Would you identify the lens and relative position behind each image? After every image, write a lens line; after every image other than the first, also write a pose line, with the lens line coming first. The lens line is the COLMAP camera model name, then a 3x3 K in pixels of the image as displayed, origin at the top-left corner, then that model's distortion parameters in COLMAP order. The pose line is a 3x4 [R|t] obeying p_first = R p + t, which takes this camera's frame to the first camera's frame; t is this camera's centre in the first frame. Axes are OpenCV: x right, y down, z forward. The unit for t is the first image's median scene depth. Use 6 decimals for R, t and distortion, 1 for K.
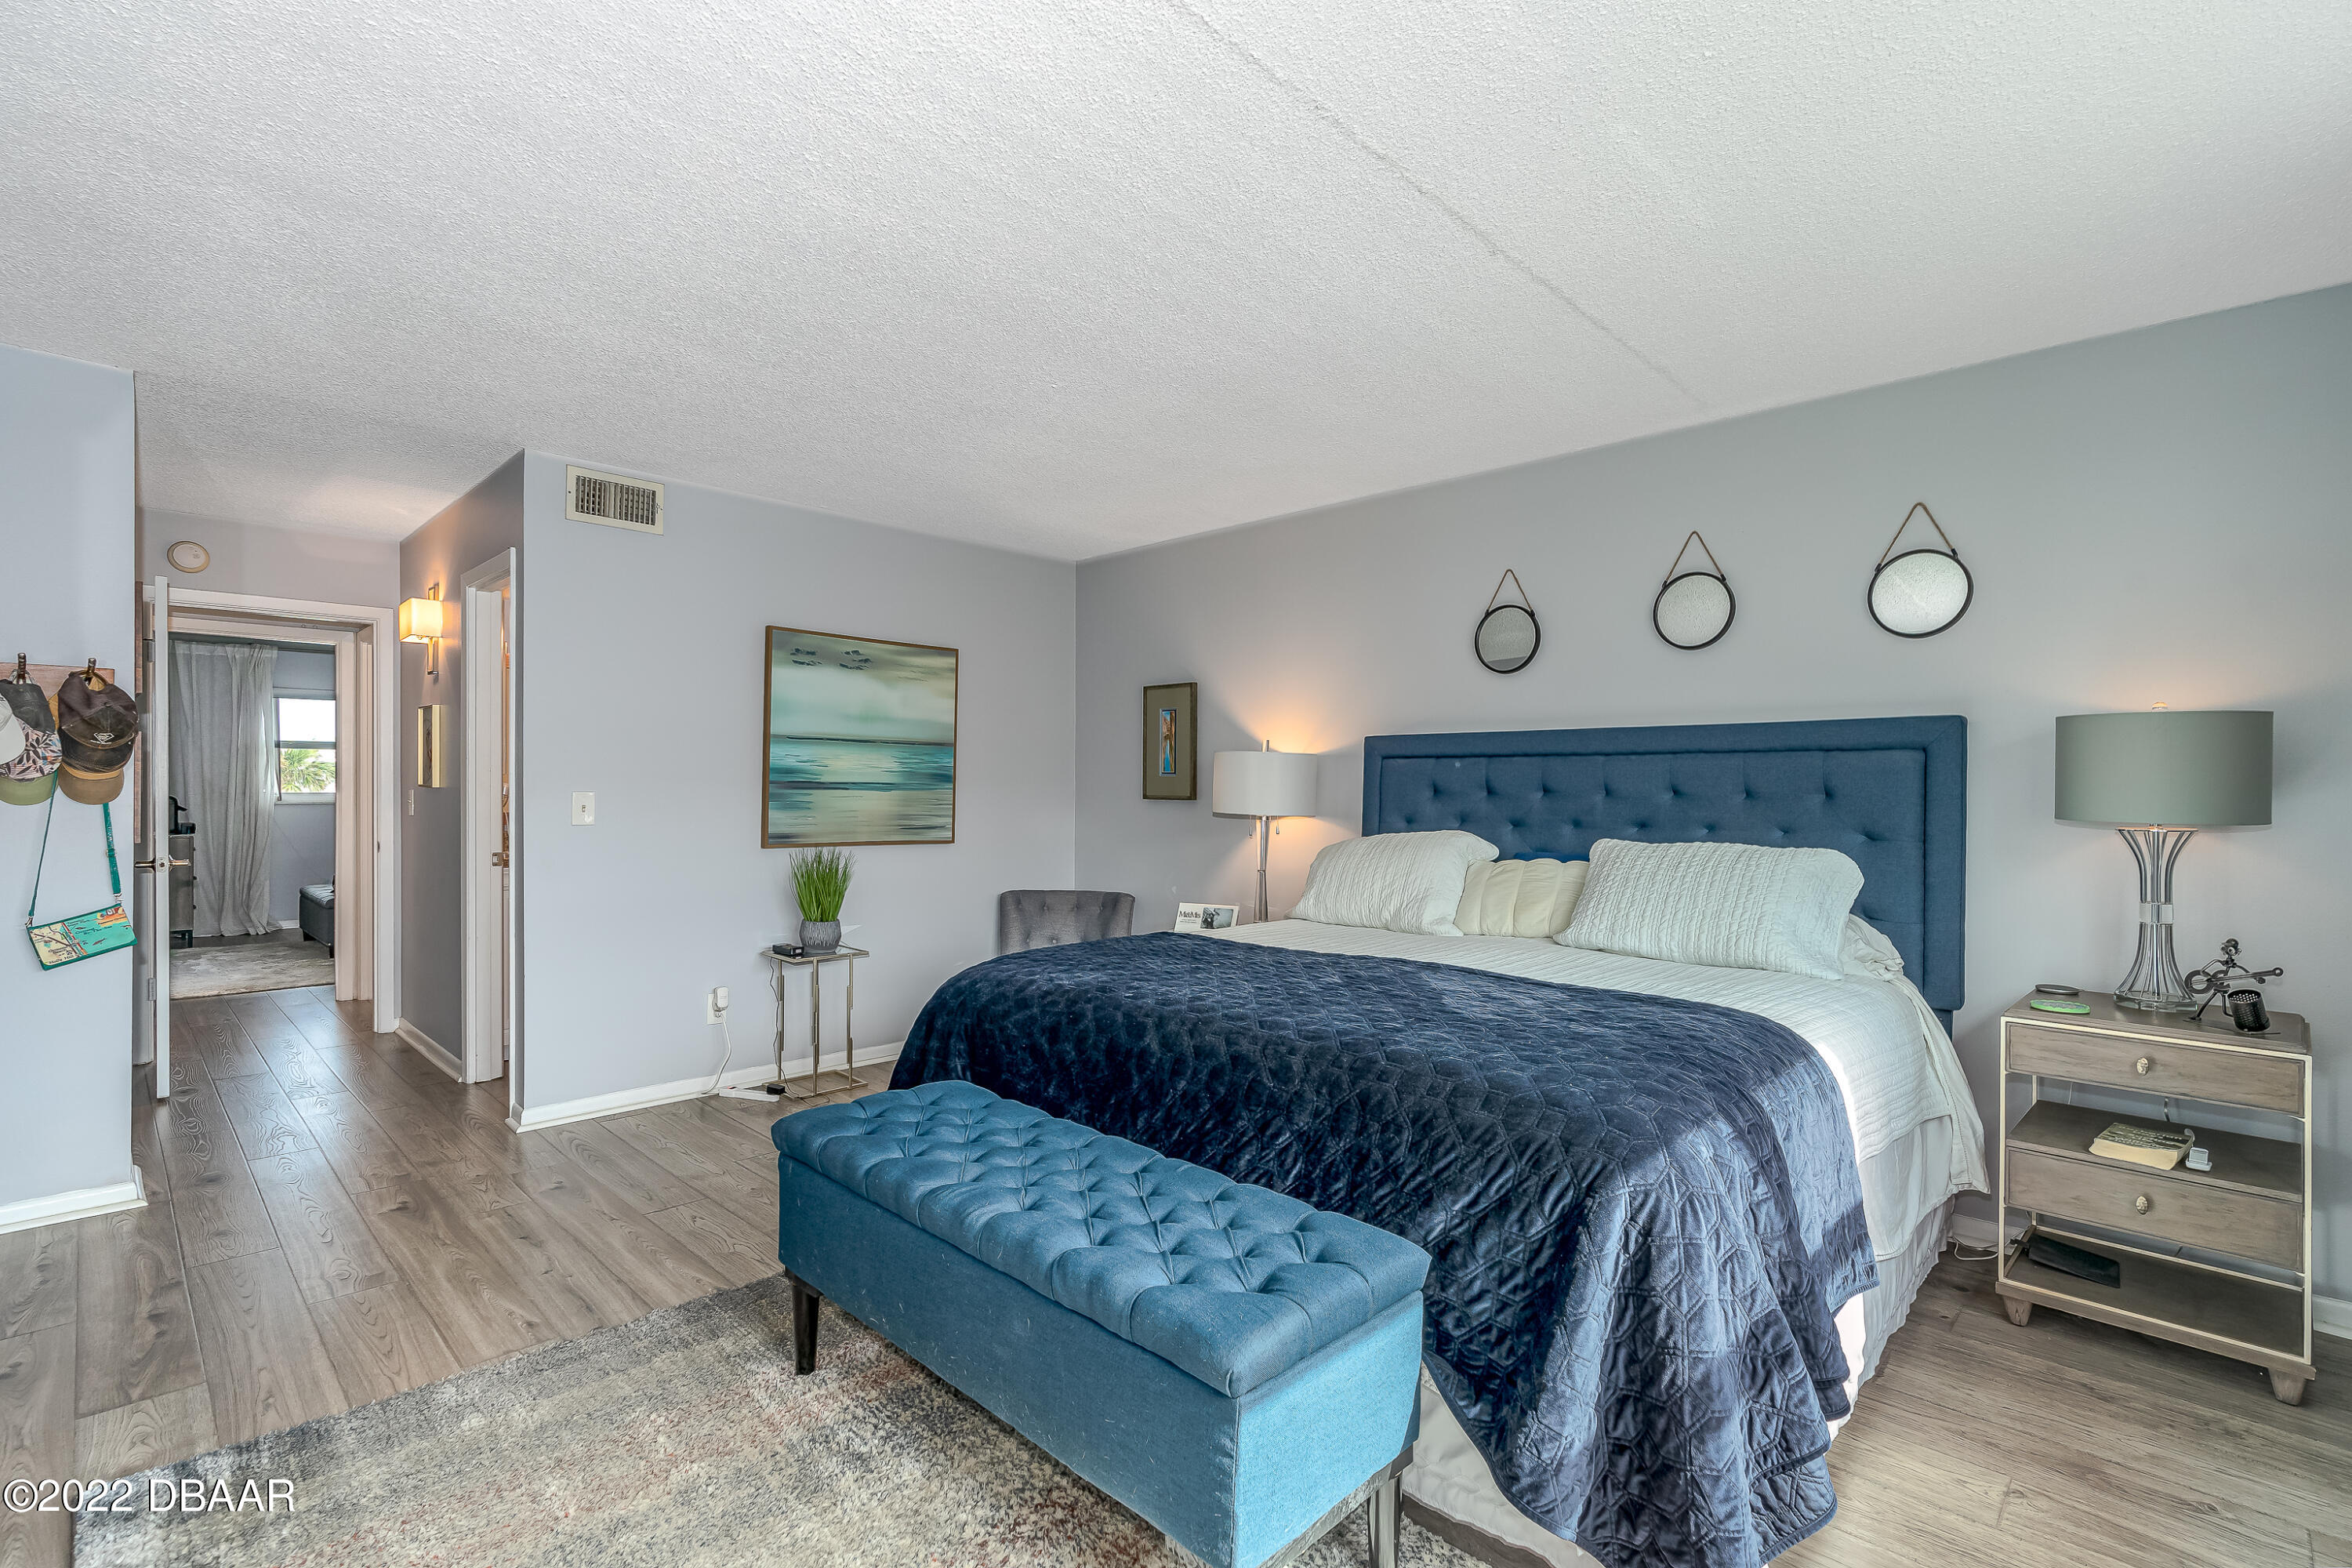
lens RADIAL K [[1089.8, 0, 1169.0], [0, 1089.8, 771.2], [0, 0, 1]] dist [-0.001029, 0.000015]
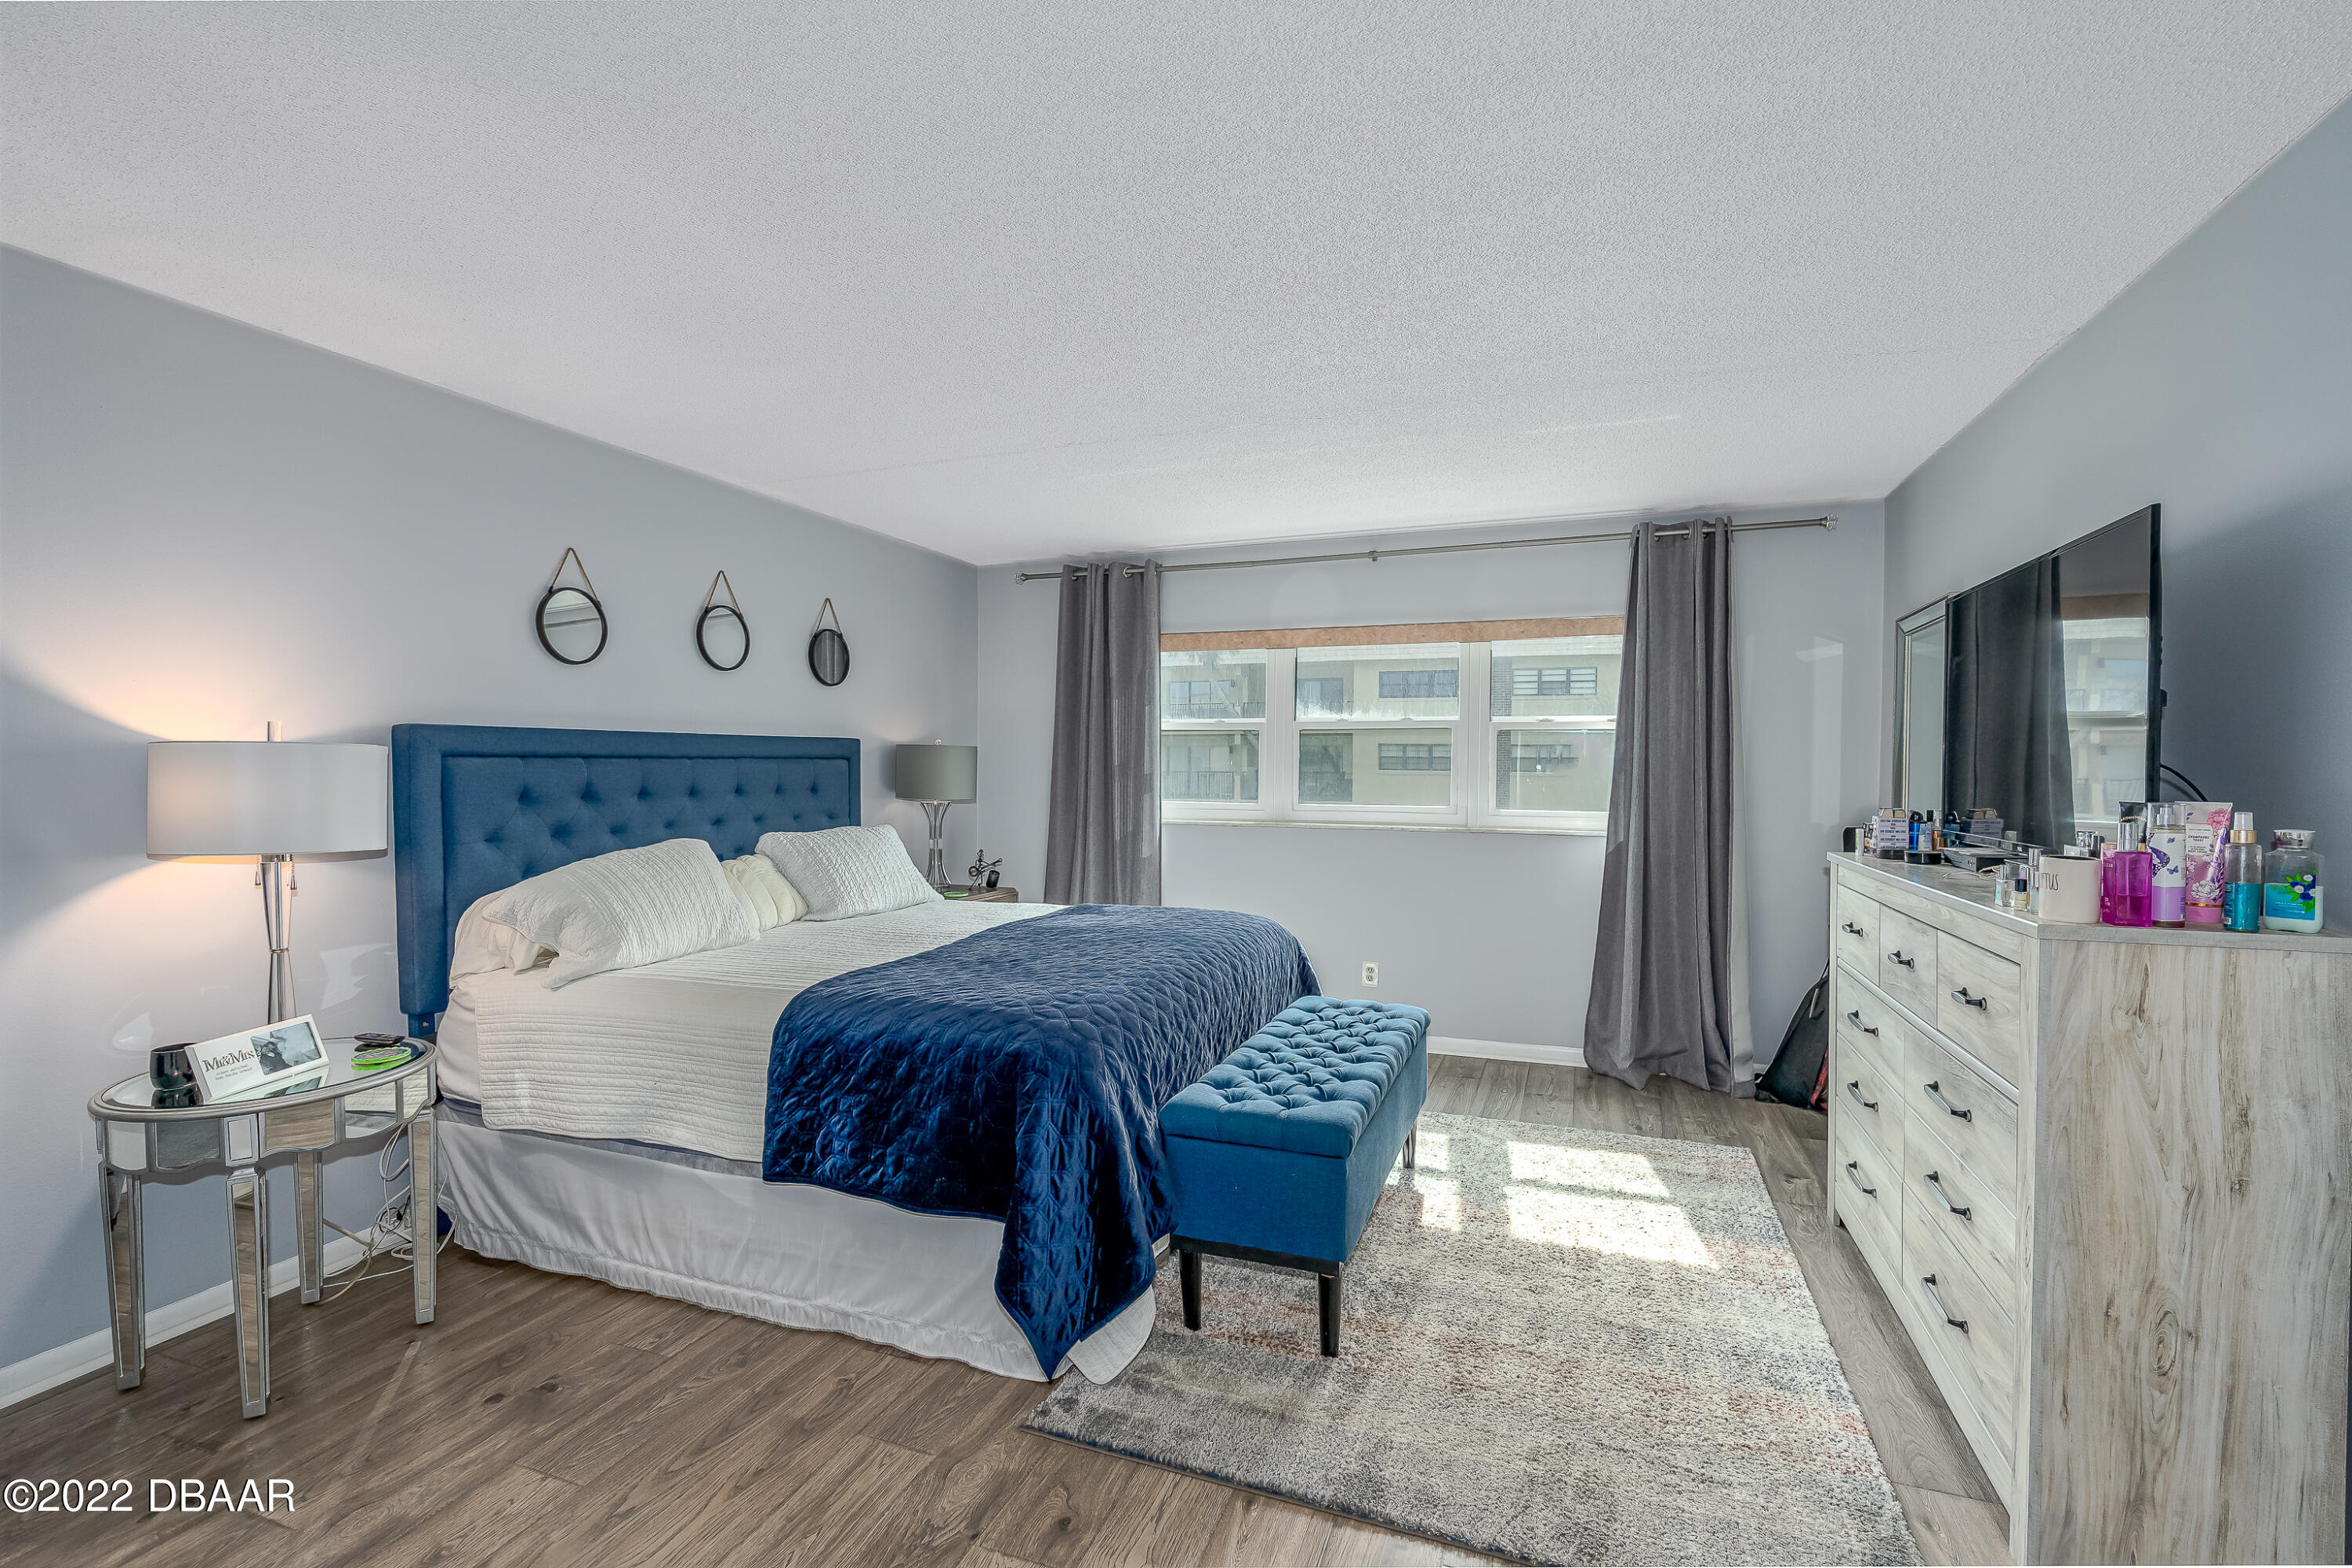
lens RADIAL K [[1089.8, 0, 1169.0], [0, 1089.8, 771.2], [0, 0, 1]] dist [-0.001029, 0.000015]
pose [[-0.410533, 0.003622, 0.911839, -0.819459], [0.000759, 0.999993, -0.003631, 0.002568], [-0.911846, -0.000798, -0.410532, 1.085537]]
